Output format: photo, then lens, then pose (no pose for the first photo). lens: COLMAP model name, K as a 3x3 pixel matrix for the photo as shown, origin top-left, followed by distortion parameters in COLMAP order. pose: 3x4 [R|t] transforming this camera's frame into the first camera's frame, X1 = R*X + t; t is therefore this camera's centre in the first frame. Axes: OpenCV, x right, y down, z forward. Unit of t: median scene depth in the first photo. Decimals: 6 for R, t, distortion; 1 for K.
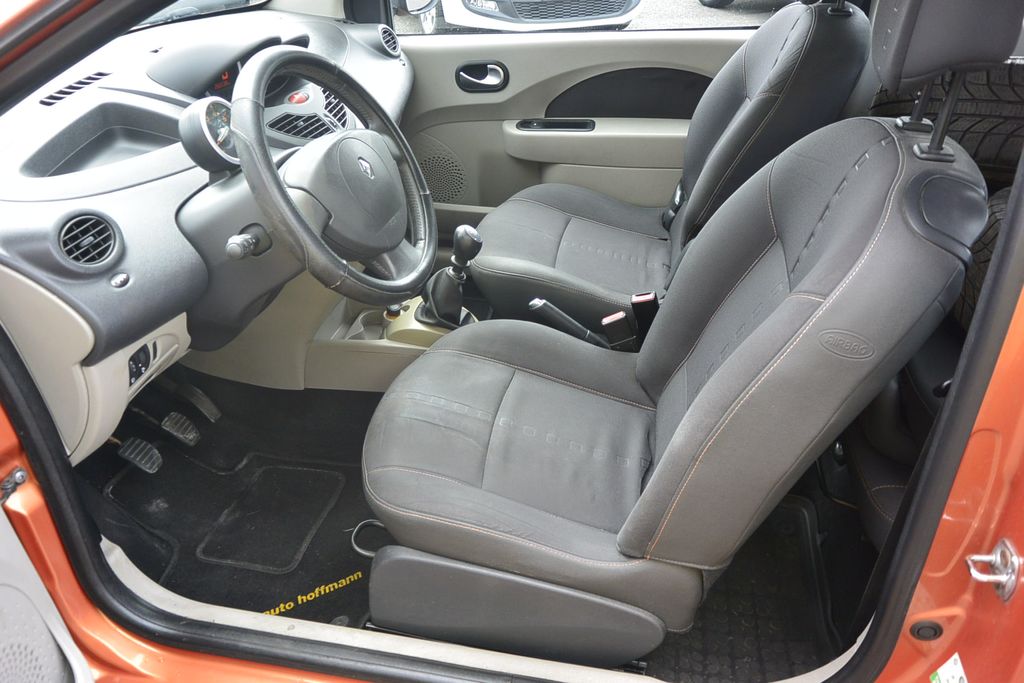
lens RADIAL K [[776.4, 0, 504.4], [0, 776.4, 339.2], [0, 0, 1]] dist [-0.006939, 0.014087]
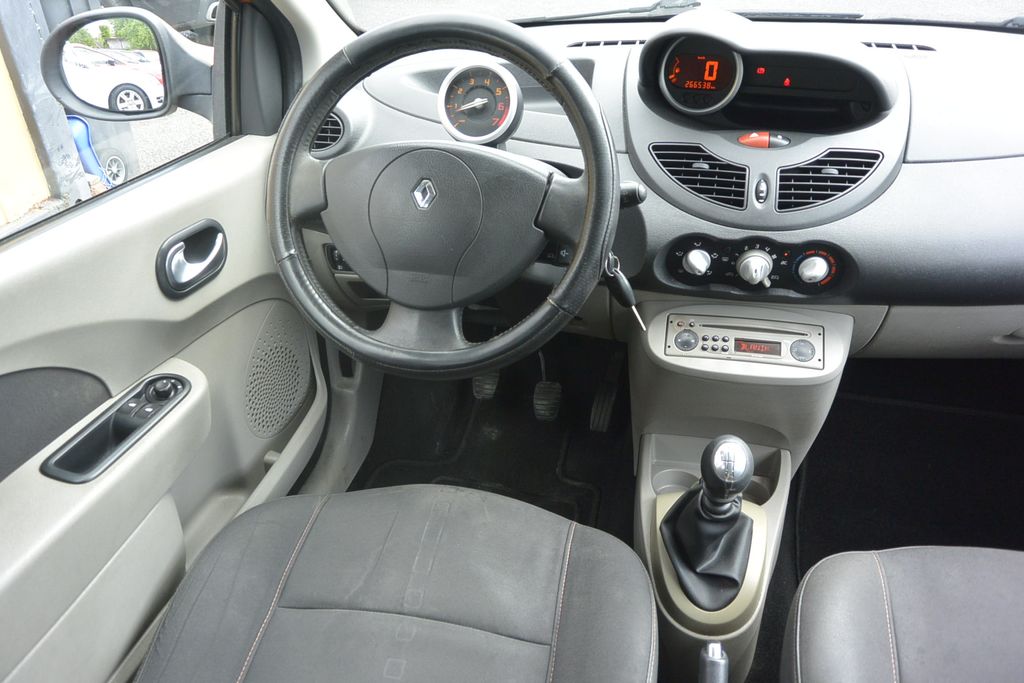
lens RADIAL K [[776.4, 0, 504.4], [0, 776.4, 339.2], [0, 0, 1]] dist [-0.006939, 0.014087]
pose [[-0.014515, 0.526093, -0.850303, 0.393607], [-0.515556, 0.724698, 0.457180, -0.380414], [0.856733, 0.445016, 0.260711, 0.721311]]
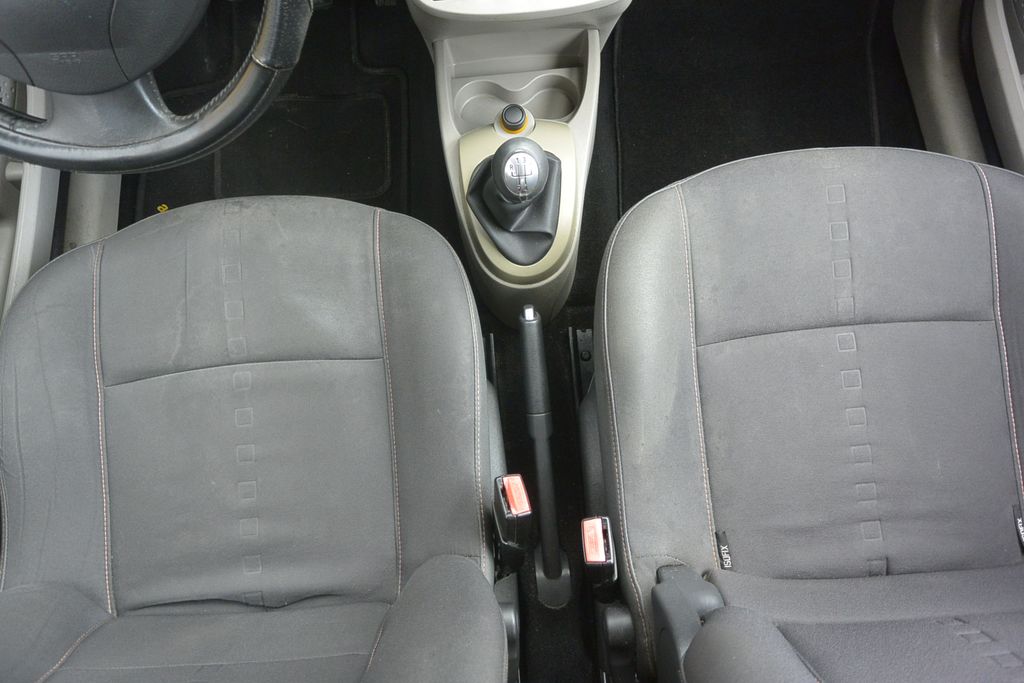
lens RADIAL K [[776.4, 0, 504.4], [0, 776.4, 339.2], [0, 0, 1]] dist [-0.006939, 0.014087]
pose [[0.270766, 0.924296, -0.269002, 0.191770], [-0.487384, 0.372605, 0.789698, -0.496316], [0.830146, -0.082716, 0.551376, 0.751182]]
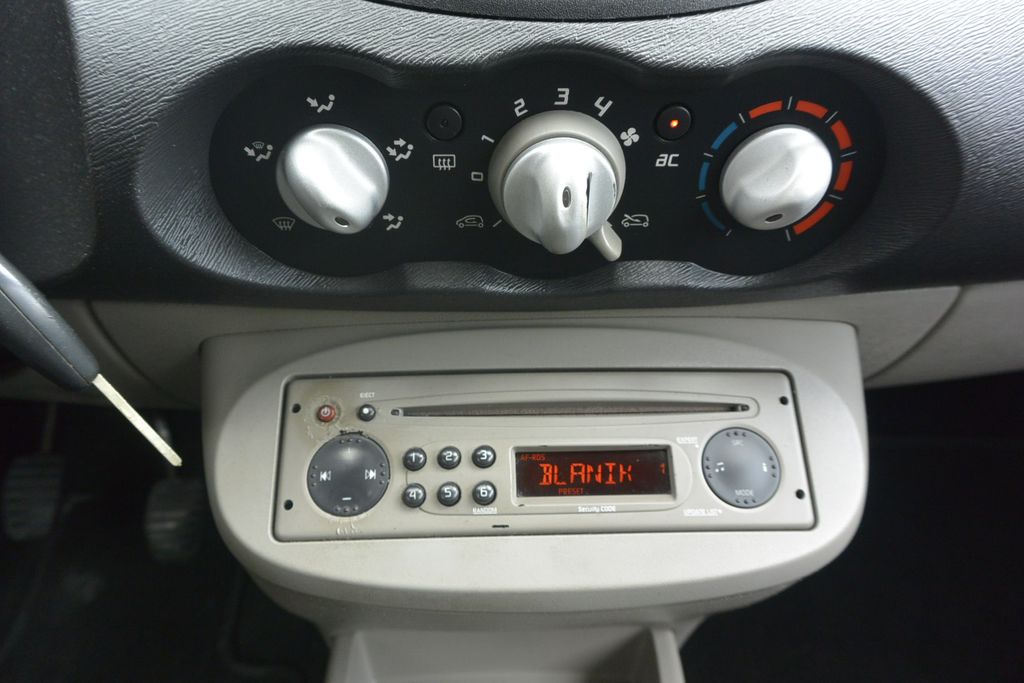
lens RADIAL K [[776.4, 0, 504.4], [0, 776.4, 339.2], [0, 0, 1]] dist [-0.006939, 0.014087]
pose [[0.238363, 0.543476, -0.804871, -0.052387], [-0.536443, 0.764535, 0.357372, -0.261135], [0.809575, 0.346583, 0.473781, 0.970643]]
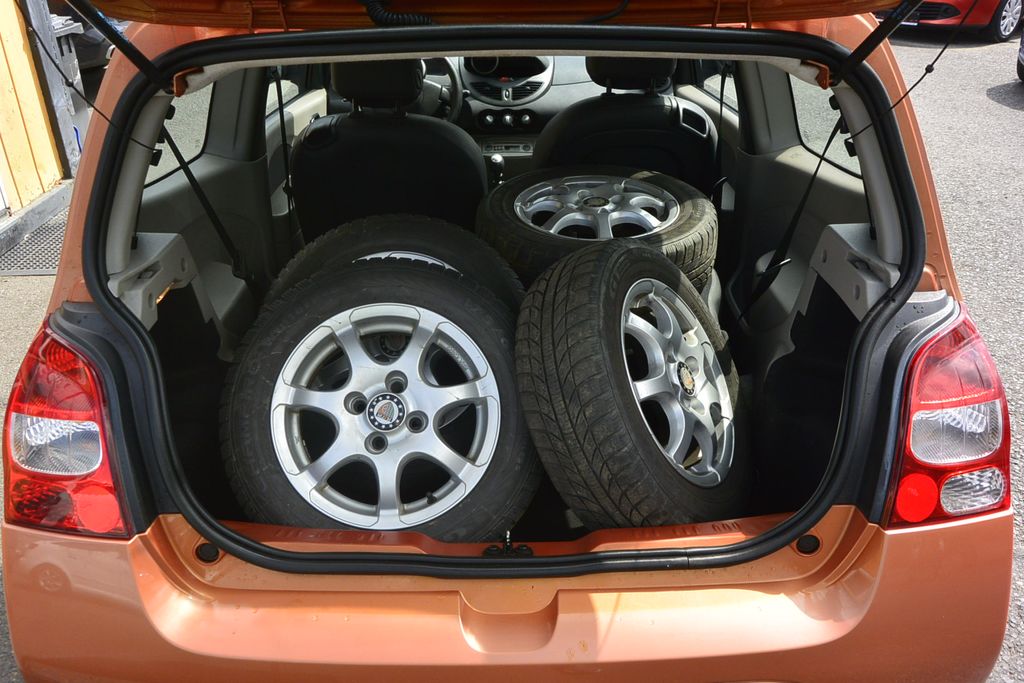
lens RADIAL K [[838.2, 0, 503.2], [0, 838.2, 342.5], [0, 0, 1]] dist [-0.005172, 0.000012]
pose [[0.212059, 0.455437, -0.864643, 1.929958], [-0.523587, 0.800012, 0.292981, -0.401550], [0.825159, 0.390587, 0.408111, 0.379526]]
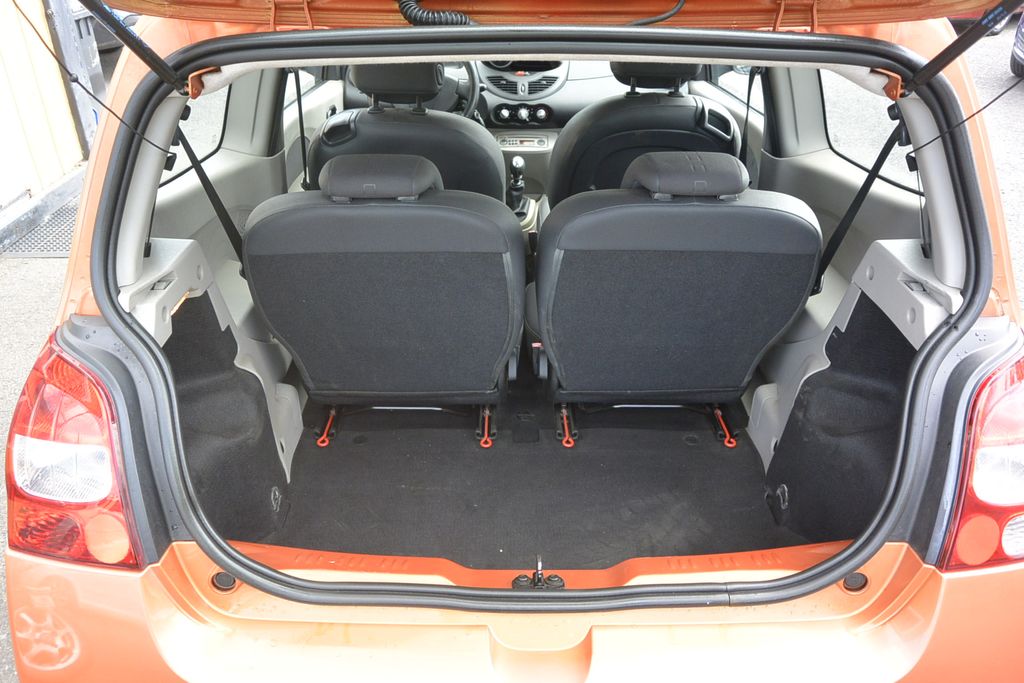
lens RADIAL K [[787.1, 0, 501.7], [0, 787.1, 340.1], [0, 0, 1]] dist [0.011382, -0.005201]
pose [[0.204983, 0.483148, -0.851205, 1.816964], [-0.535115, 0.783508, 0.315859, -0.390909], [0.819533, 0.390747, 0.419146, 0.372242]]
